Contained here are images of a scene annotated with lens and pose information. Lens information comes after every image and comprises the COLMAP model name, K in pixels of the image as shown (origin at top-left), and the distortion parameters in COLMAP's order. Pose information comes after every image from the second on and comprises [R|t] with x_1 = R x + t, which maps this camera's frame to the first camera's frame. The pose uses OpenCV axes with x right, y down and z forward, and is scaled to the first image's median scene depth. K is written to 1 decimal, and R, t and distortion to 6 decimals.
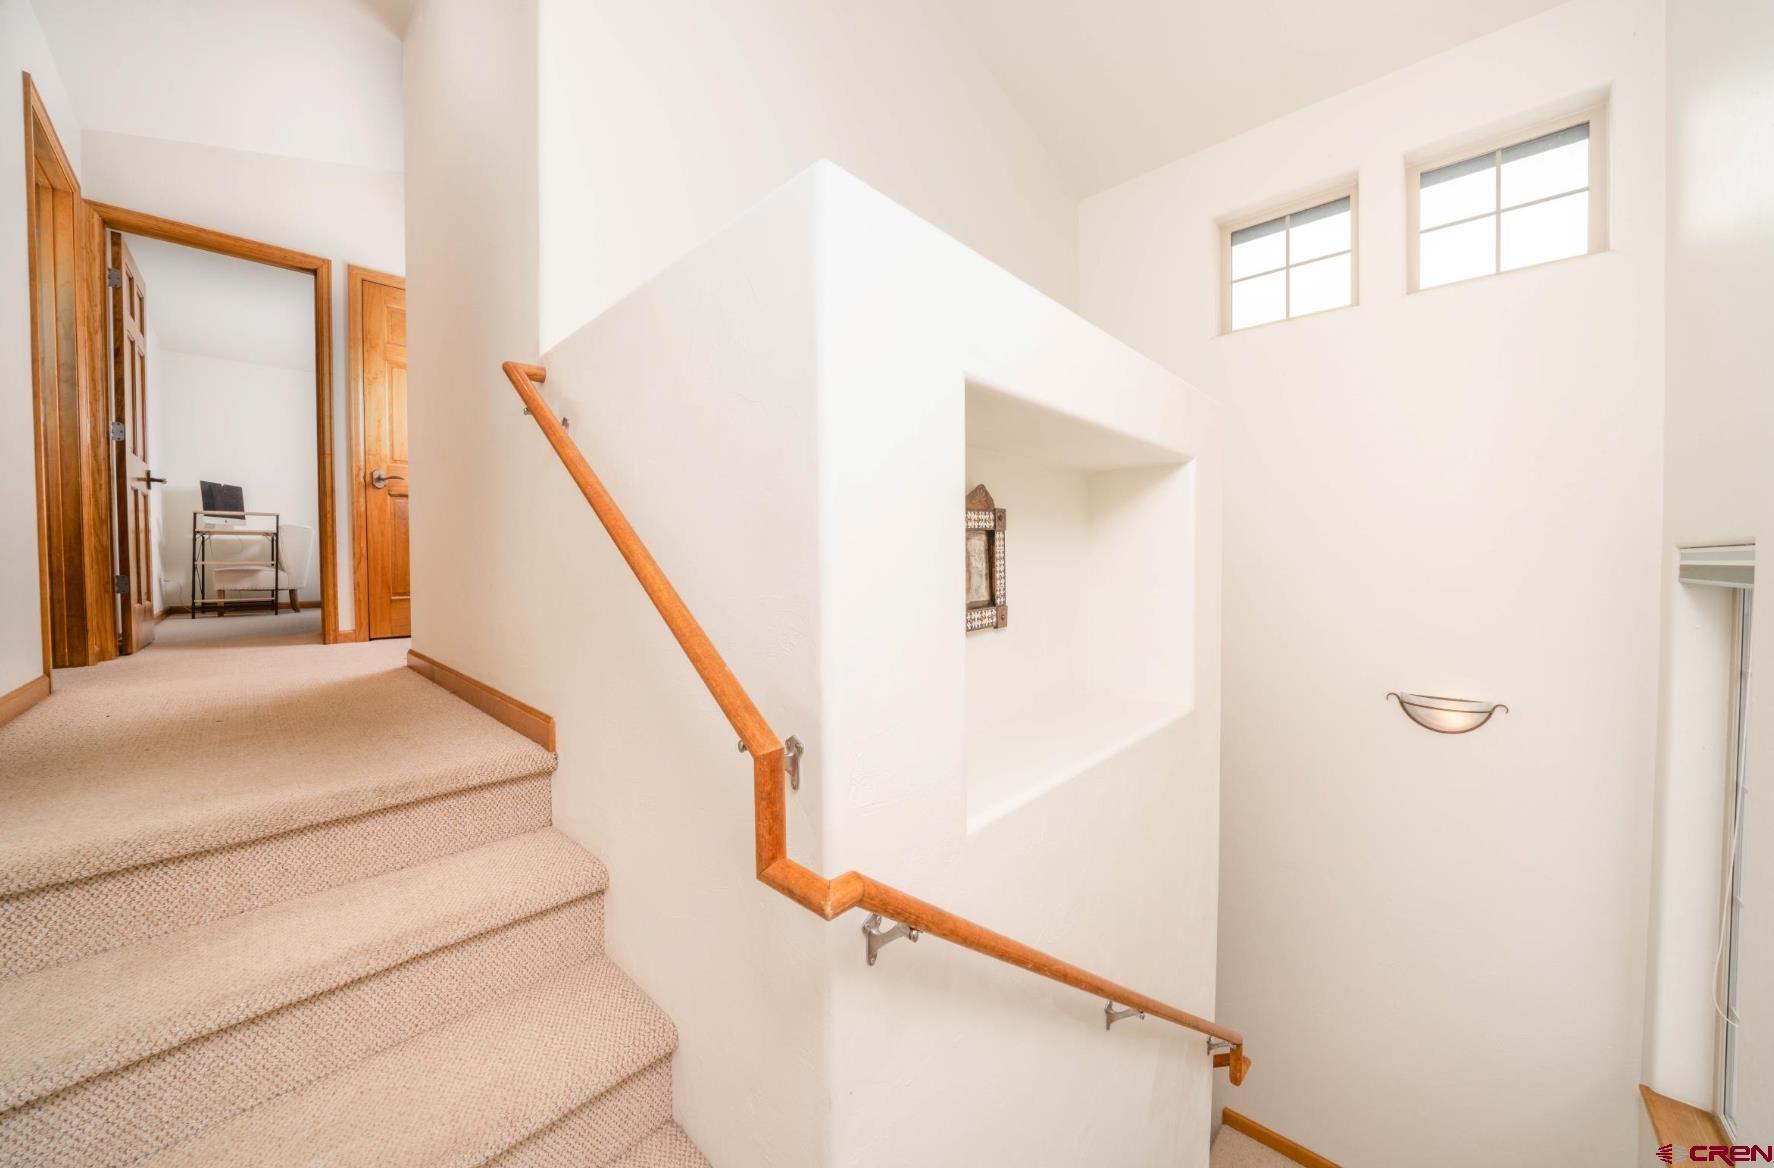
lens RADIAL K [[610.0, 0, 890.9], [0, 610.0, 580.8], [0, 0, 1]] dist [0.002611, 0.000162]
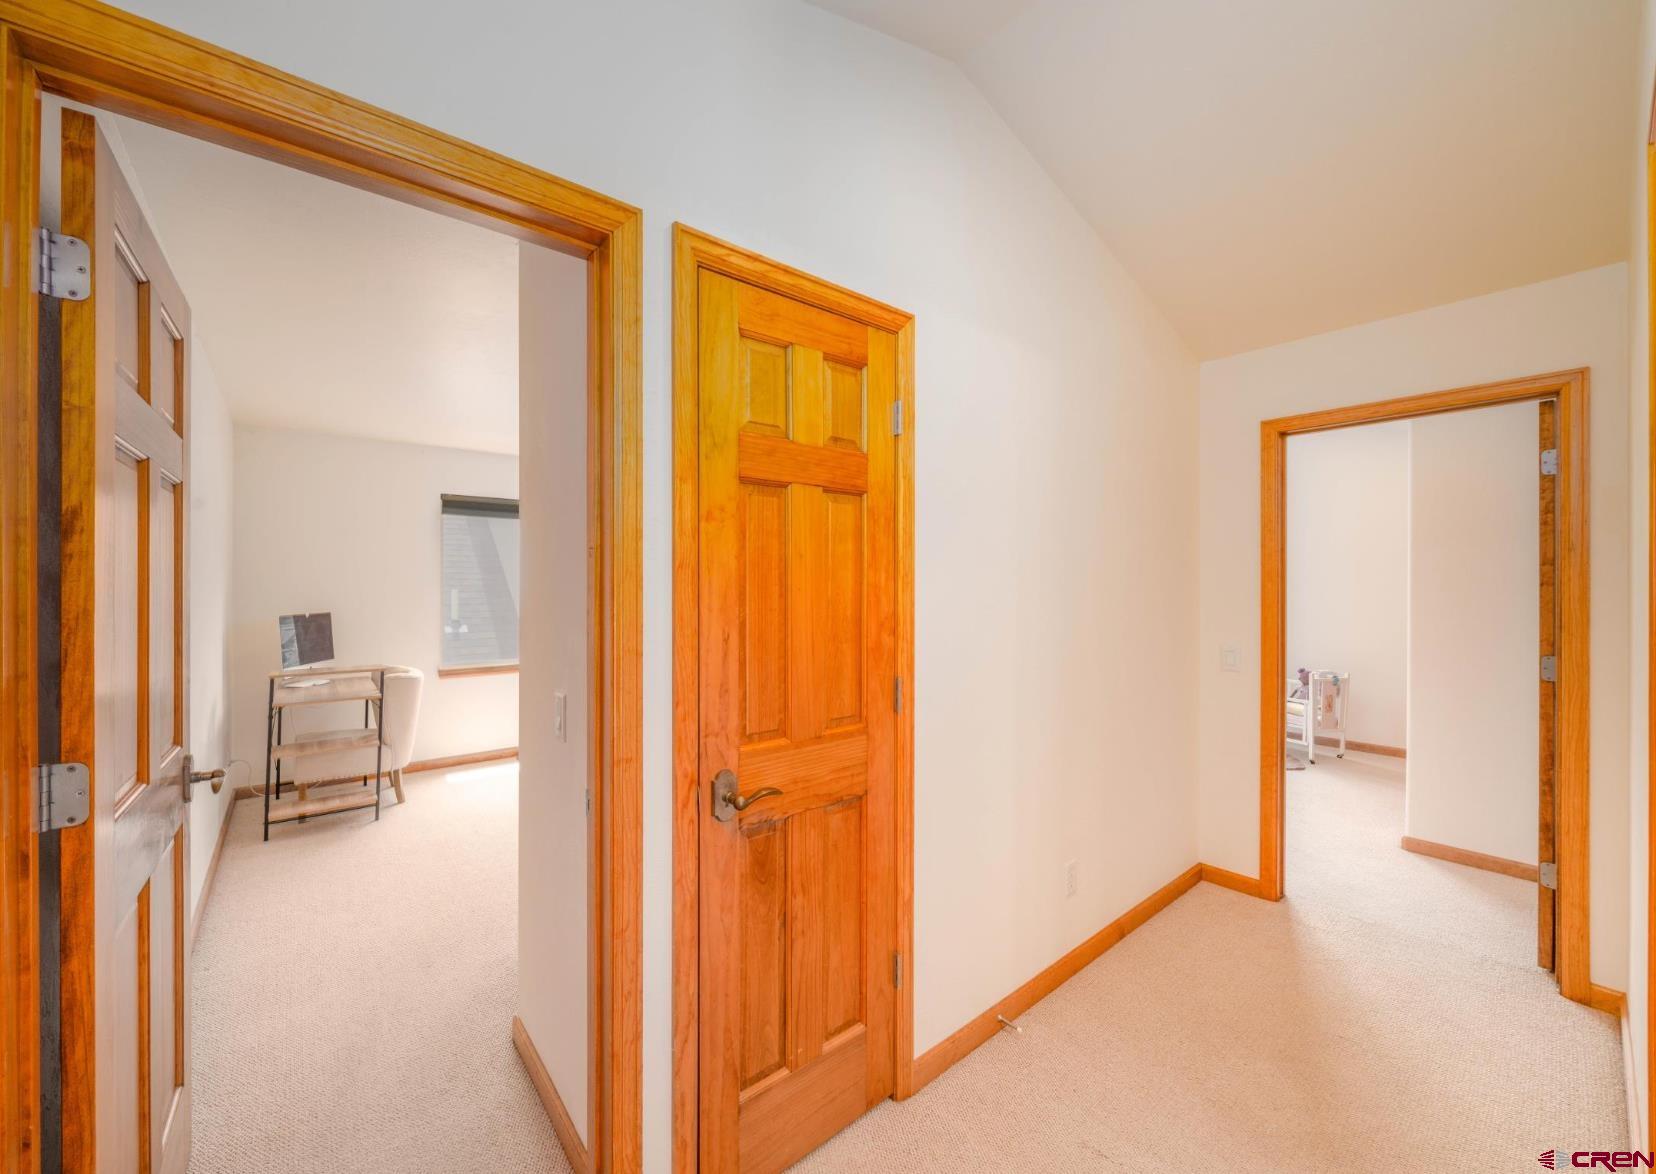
lens RADIAL K [[632.9, 0, 822.7], [0, 632.9, 585.0], [0, 0, 1]] dist [0.000369, 0.000124]
pose [[0.992140, -0.002991, -0.125093, -0.736564], [-0.000654, 0.999577, -0.029087, -0.283659], [0.125127, 0.028940, 0.991719, 0.630379]]
